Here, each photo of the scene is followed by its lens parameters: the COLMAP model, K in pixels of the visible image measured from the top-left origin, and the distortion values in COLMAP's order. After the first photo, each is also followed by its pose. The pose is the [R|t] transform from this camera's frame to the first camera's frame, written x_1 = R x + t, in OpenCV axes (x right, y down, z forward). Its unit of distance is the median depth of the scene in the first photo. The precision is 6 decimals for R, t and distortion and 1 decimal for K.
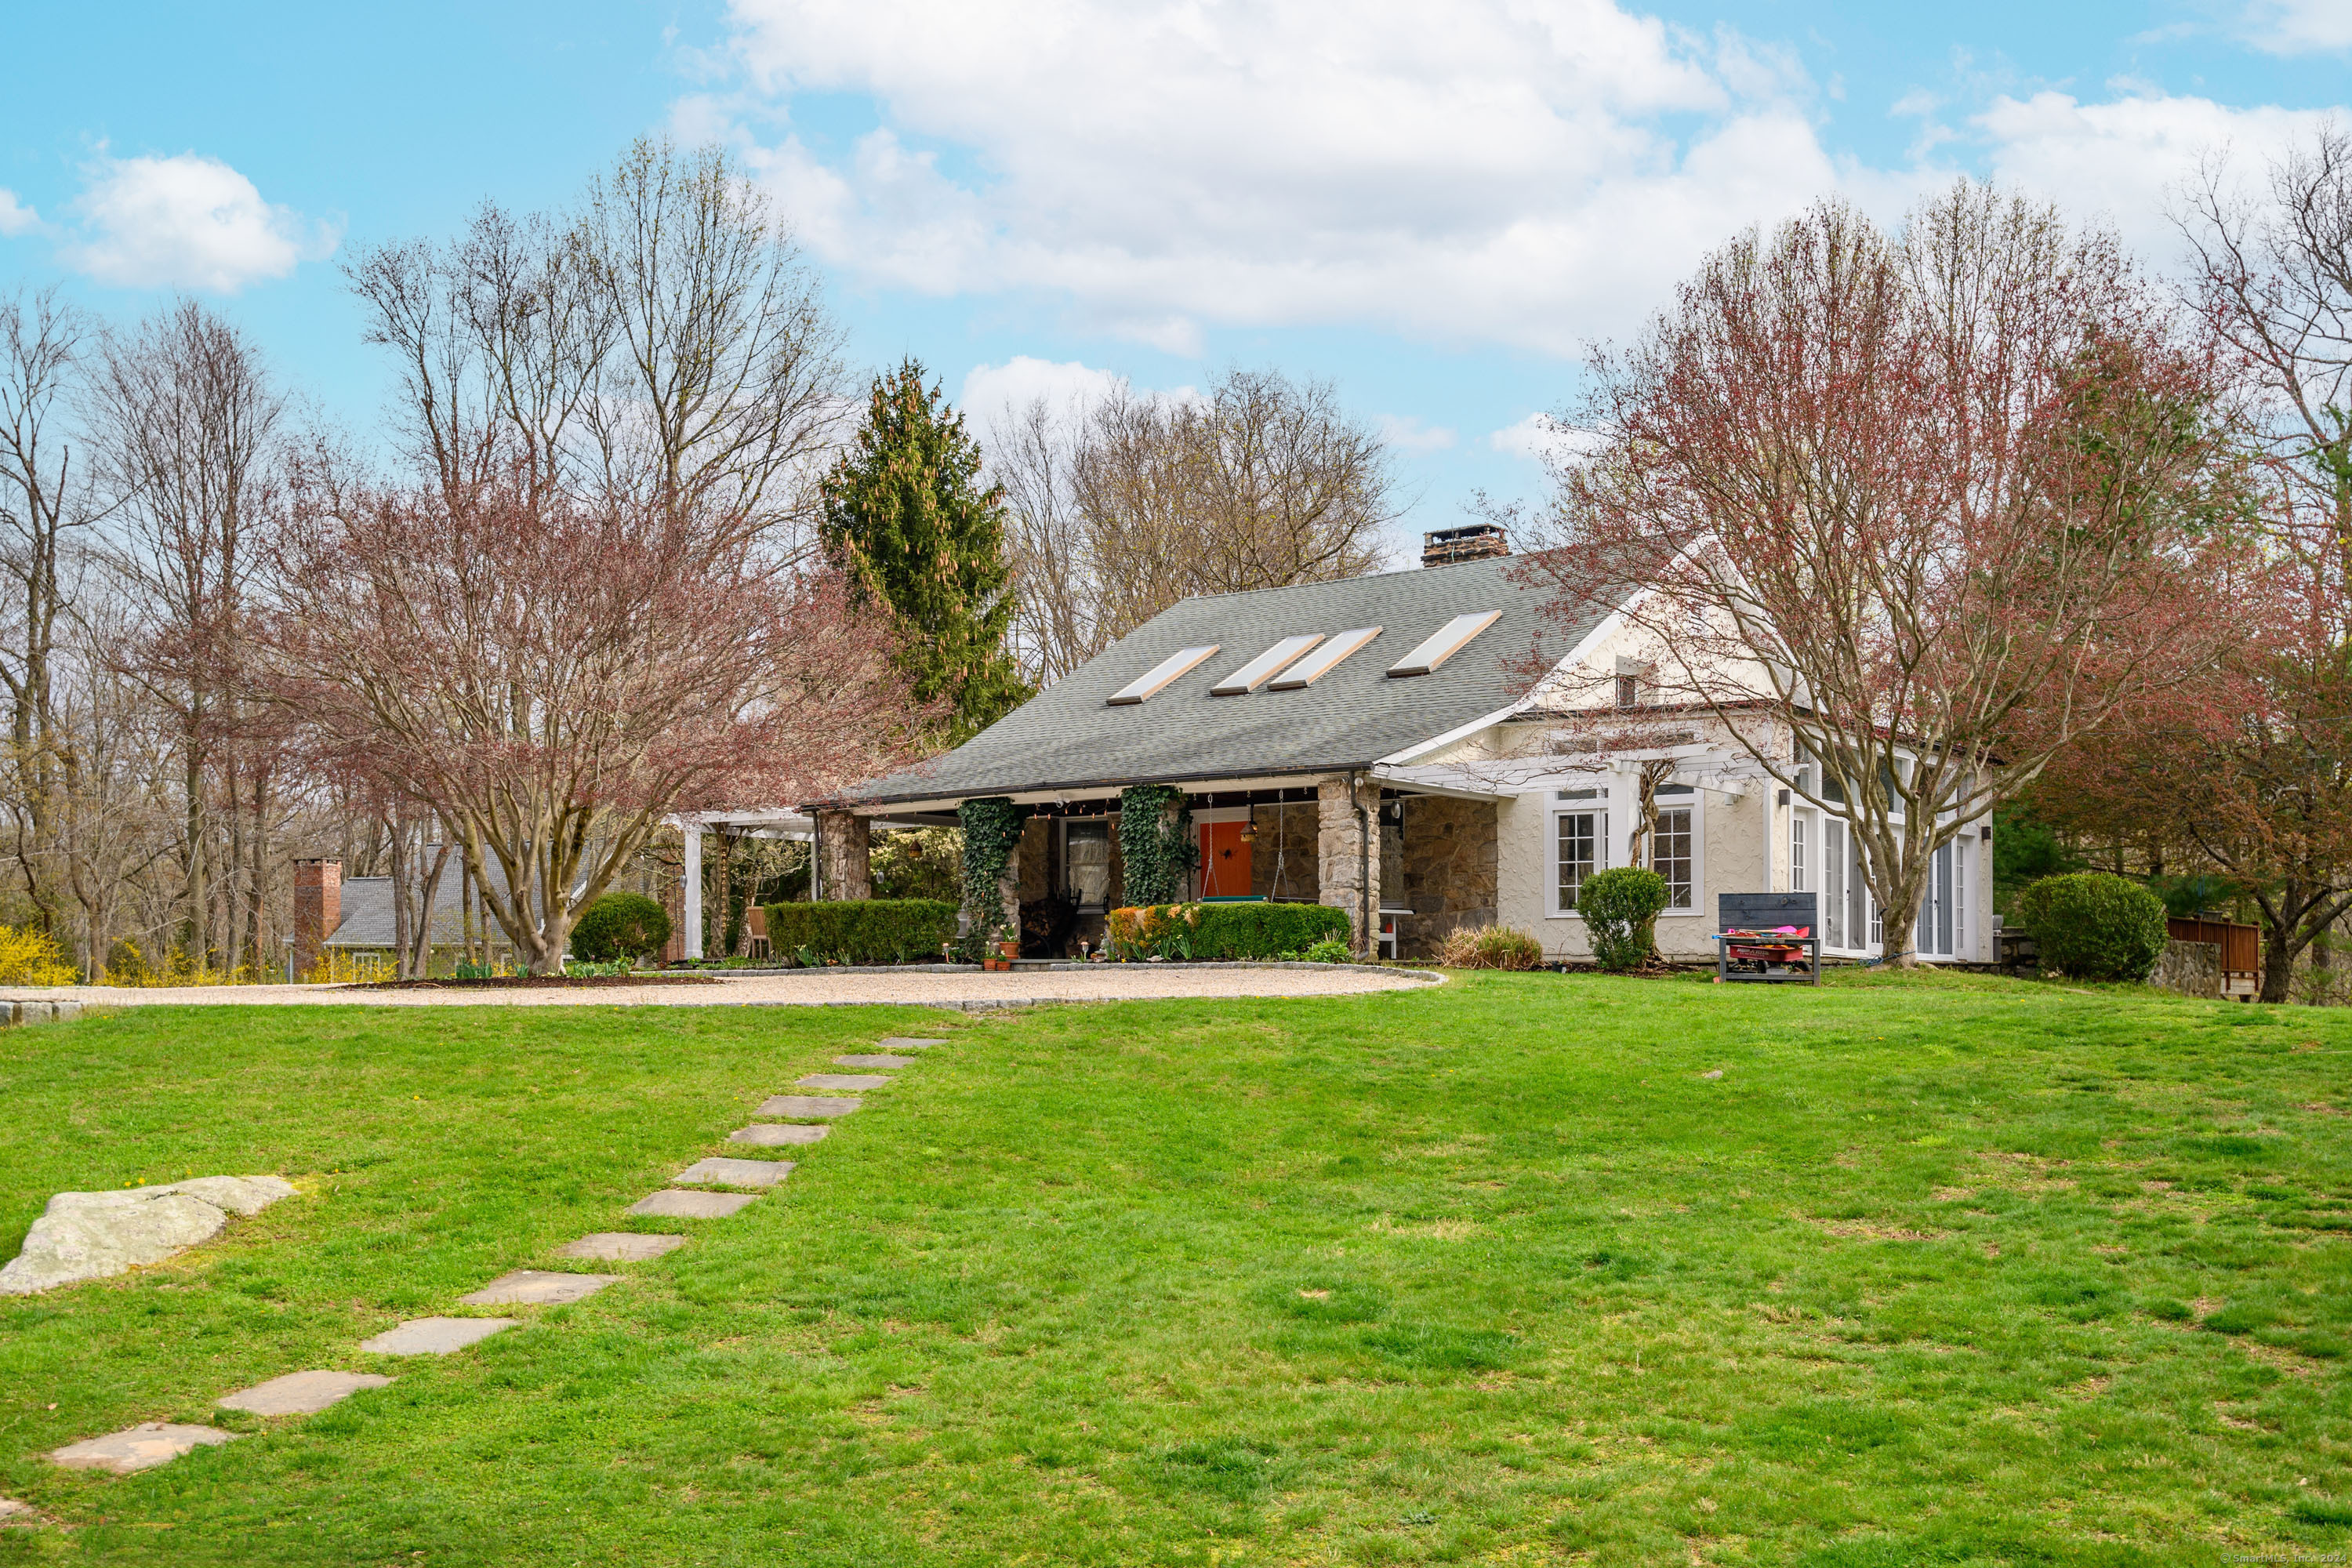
lens RADIAL K [[1191.3, 0, 1098.8], [0, 1191.3, 786.4], [0, 0, 1]] dist [-0.001145, -0.000175]
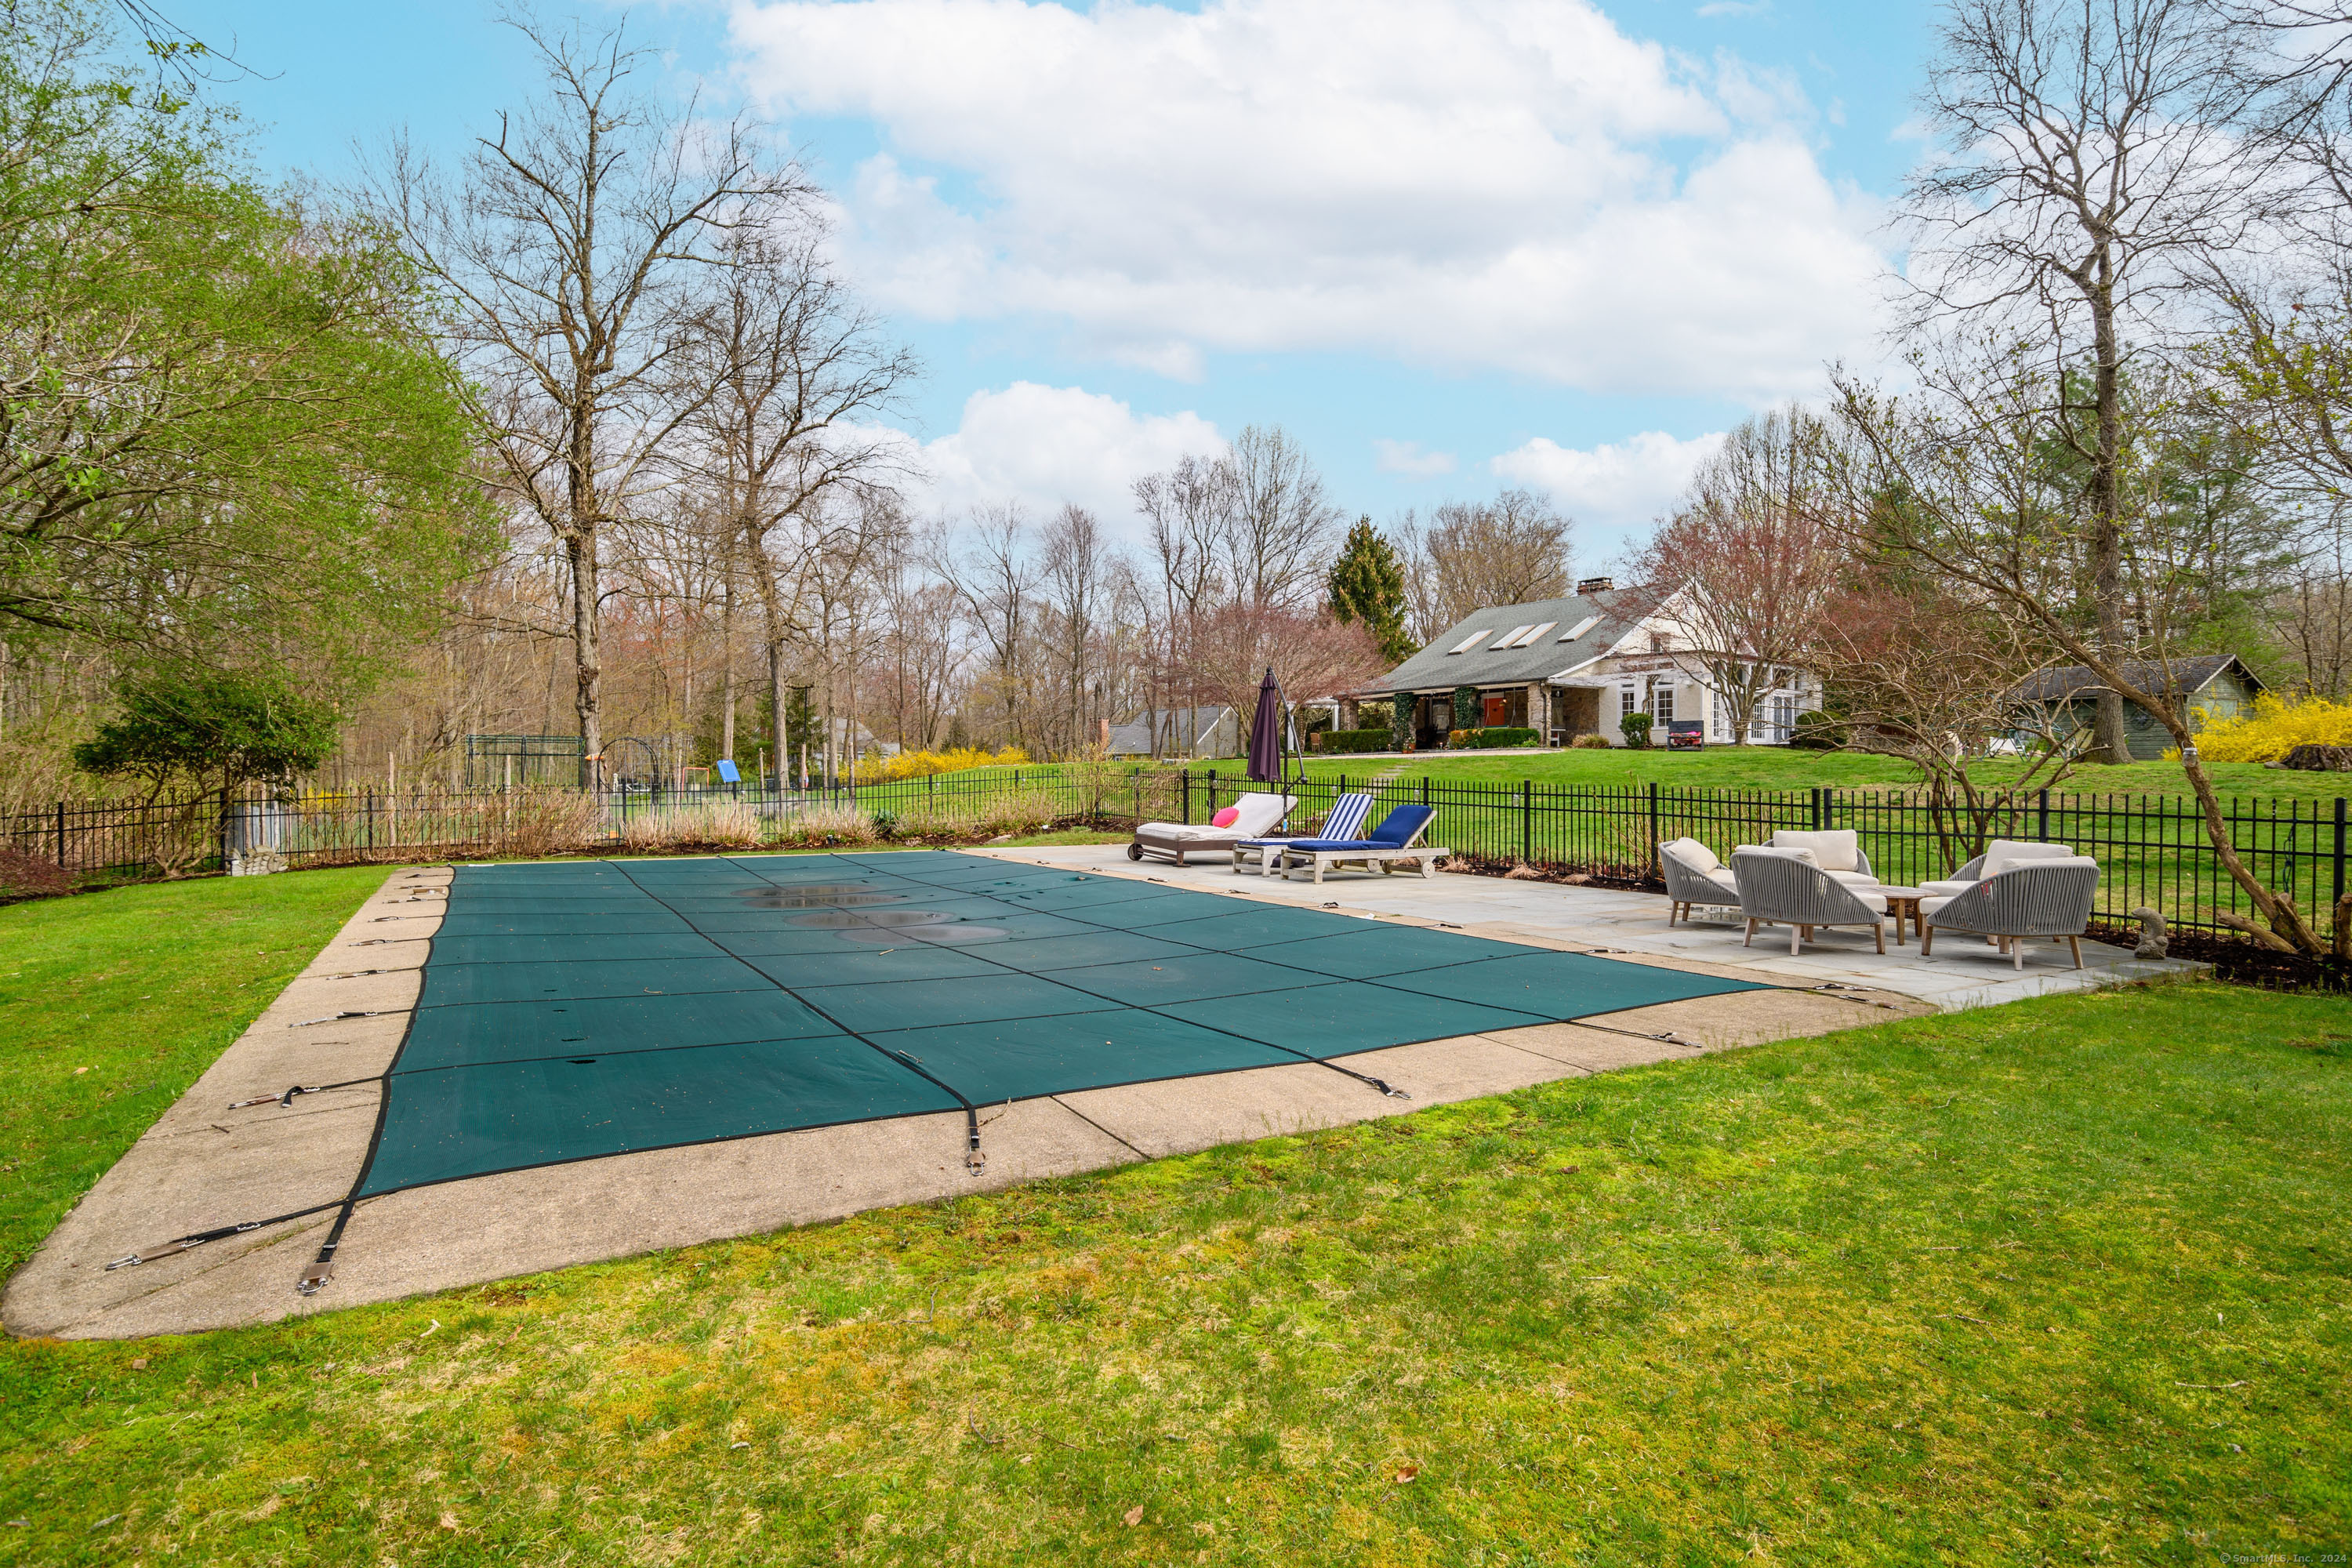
lens RADIAL K [[1191.3, 0, 1098.8], [0, 1191.3, 786.4], [0, 0, 1]] dist [-0.001145, -0.000175]
pose [[0.970526, -0.008966, -0.240829, -0.112433], [0.042288, 0.990139, 0.133555, -0.165985], [0.237257, -0.139803, 0.961335, -1.789523]]
